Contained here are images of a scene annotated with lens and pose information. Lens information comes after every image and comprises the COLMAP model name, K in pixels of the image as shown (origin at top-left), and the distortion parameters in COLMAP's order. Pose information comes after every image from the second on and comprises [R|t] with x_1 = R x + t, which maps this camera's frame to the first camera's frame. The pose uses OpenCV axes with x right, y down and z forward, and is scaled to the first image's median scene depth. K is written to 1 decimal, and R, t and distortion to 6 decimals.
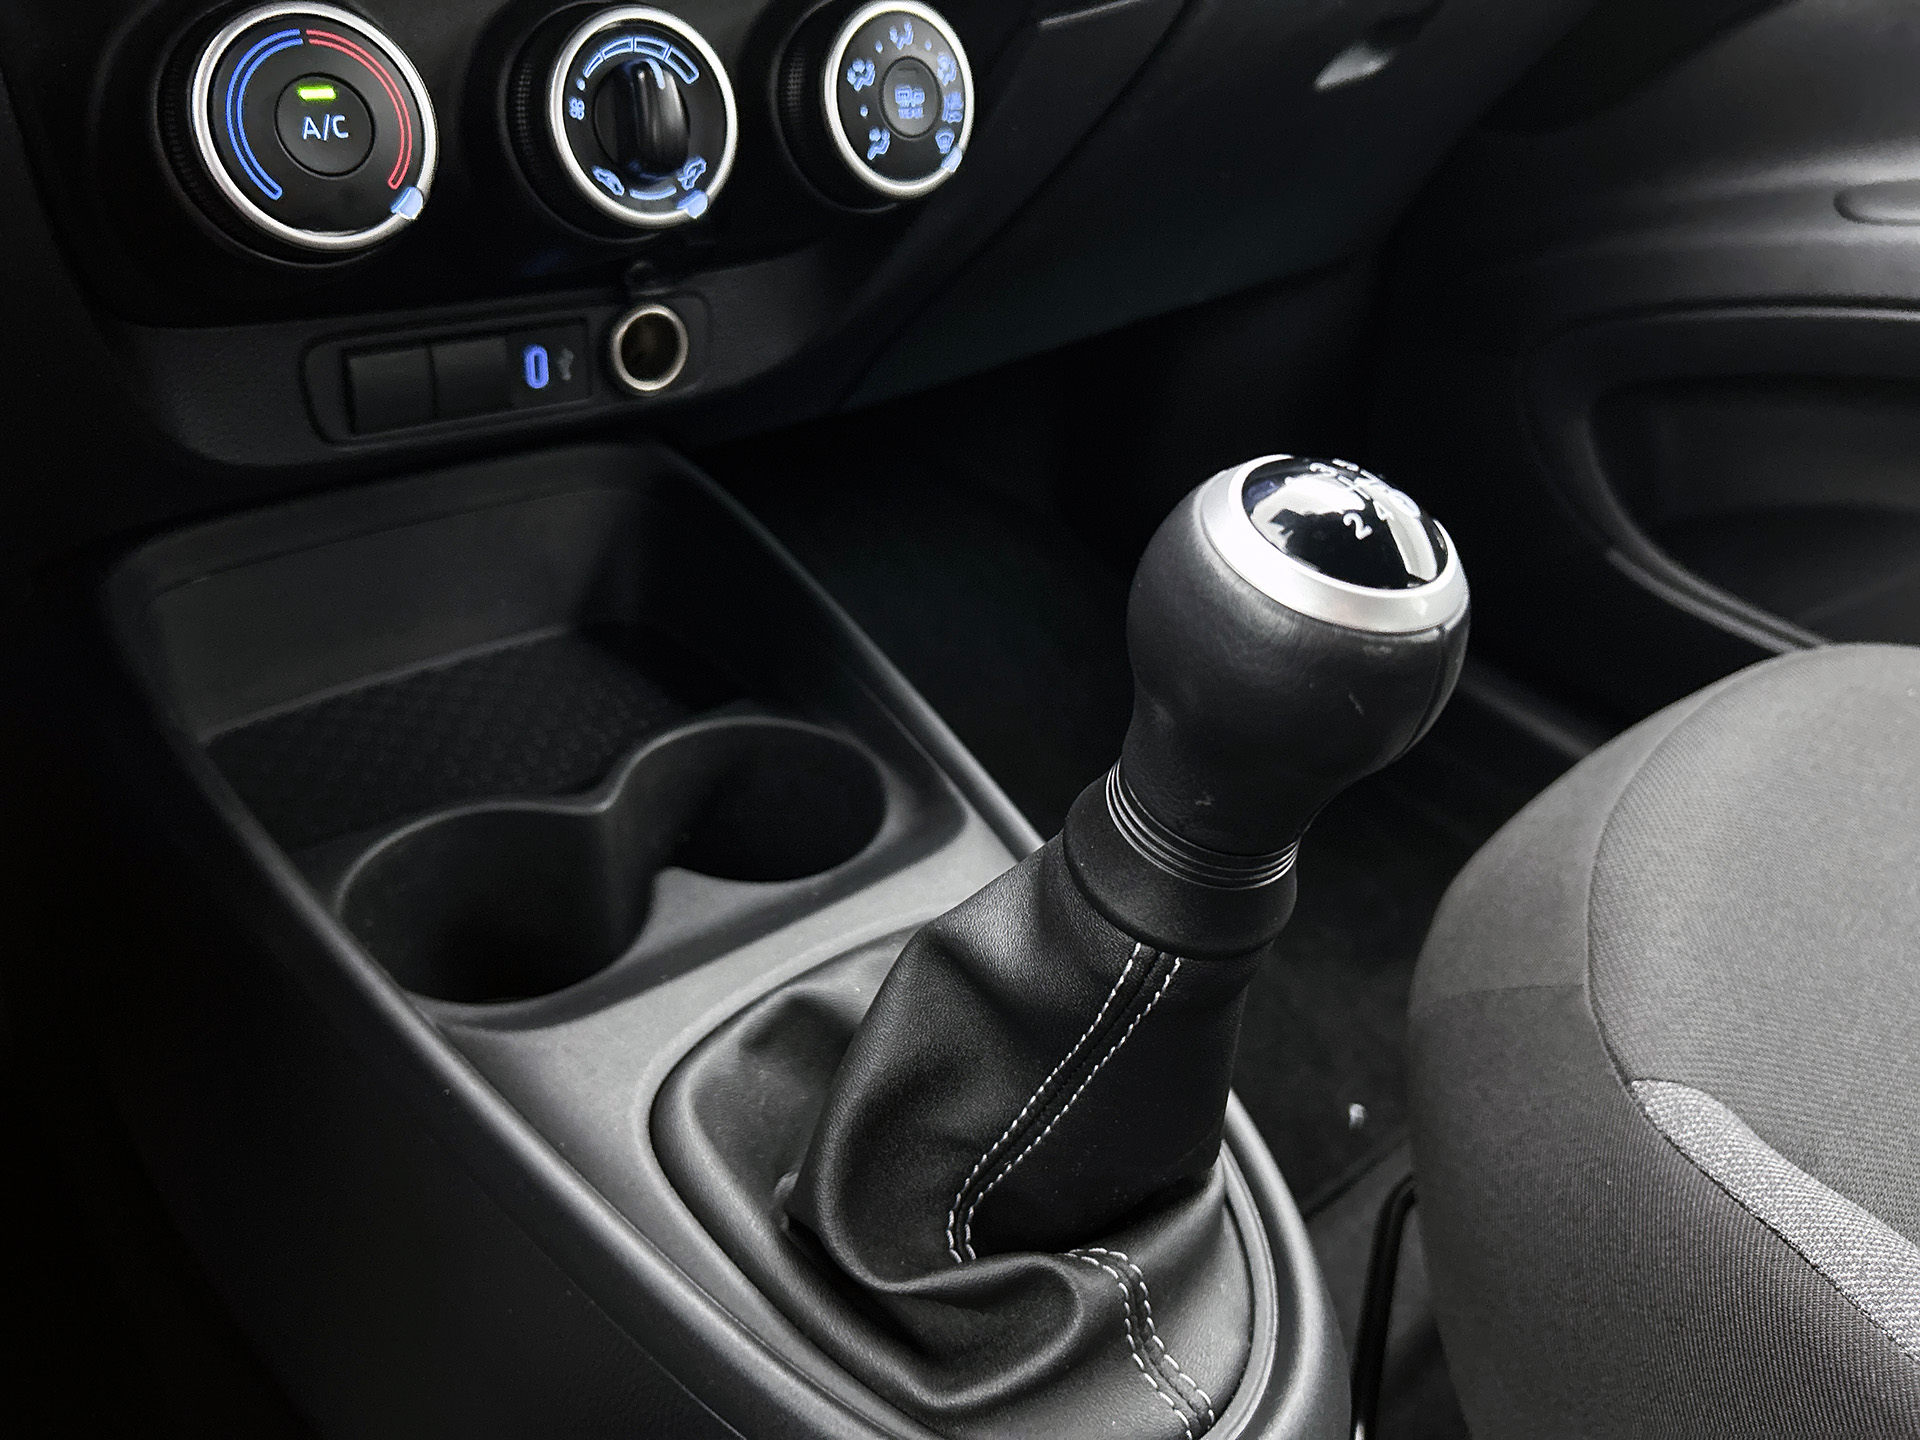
lens RADIAL K [[1480.8, 0, 970.2], [0, 1480.8, 704.3], [0, 0, 1]] dist [-0.009410, 0.003014]
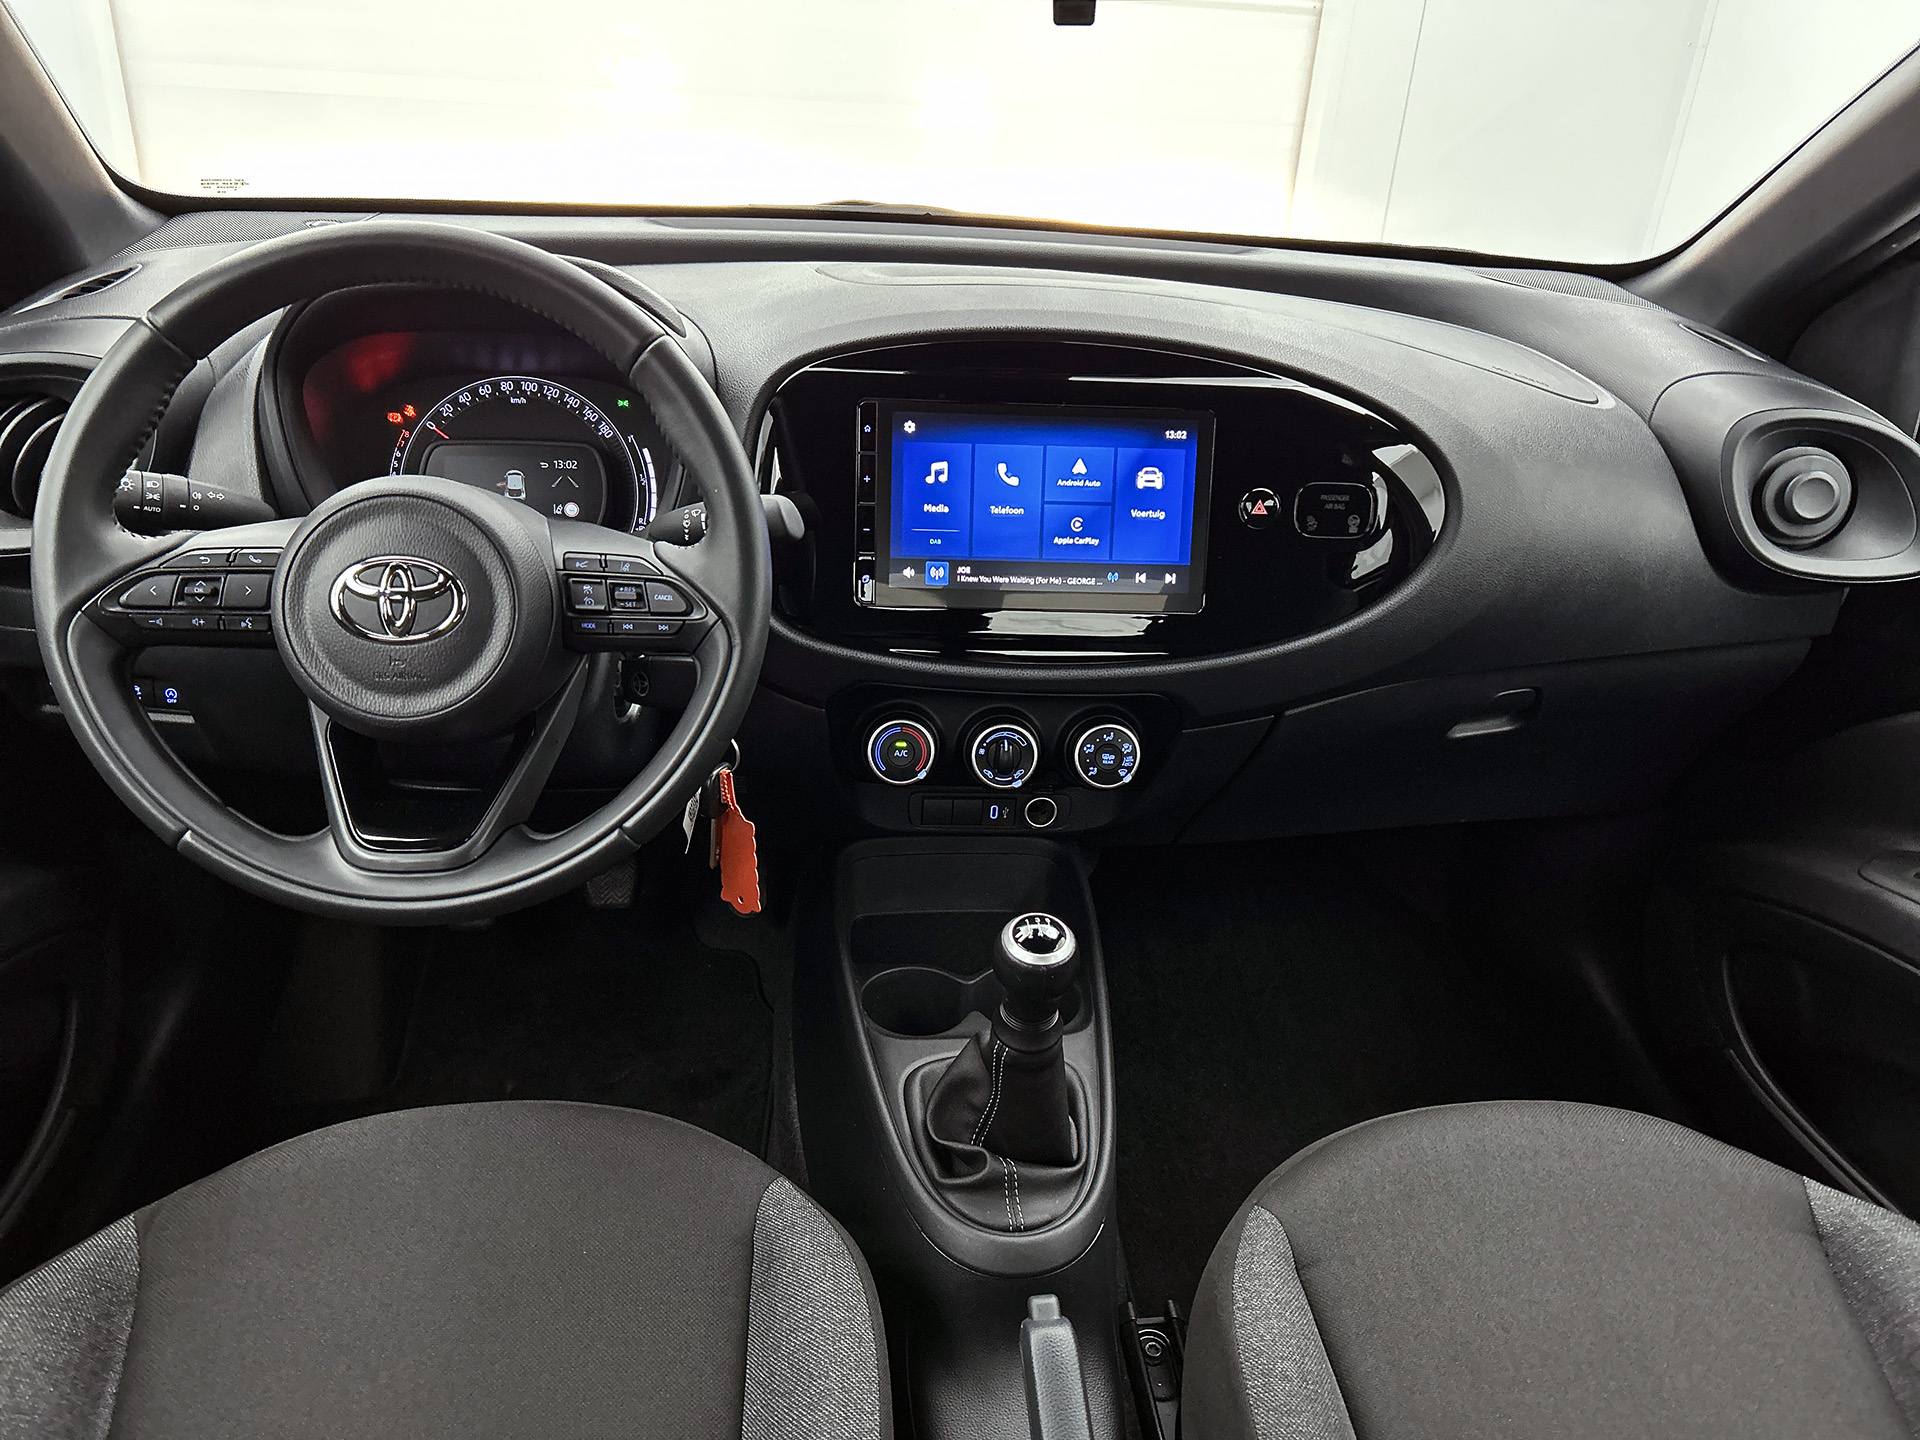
lens RADIAL K [[1427.7, 0, 975.0], [0, 1427.7, 728.5], [0, 0, 1]] dist [0.104258, -0.176162]
pose [[0.822507, 0.192797, -0.535081, 1.169628], [-0.283647, 0.954496, -0.092094, -0.143687], [0.492978, 0.227522, 0.839766, -1.373628]]
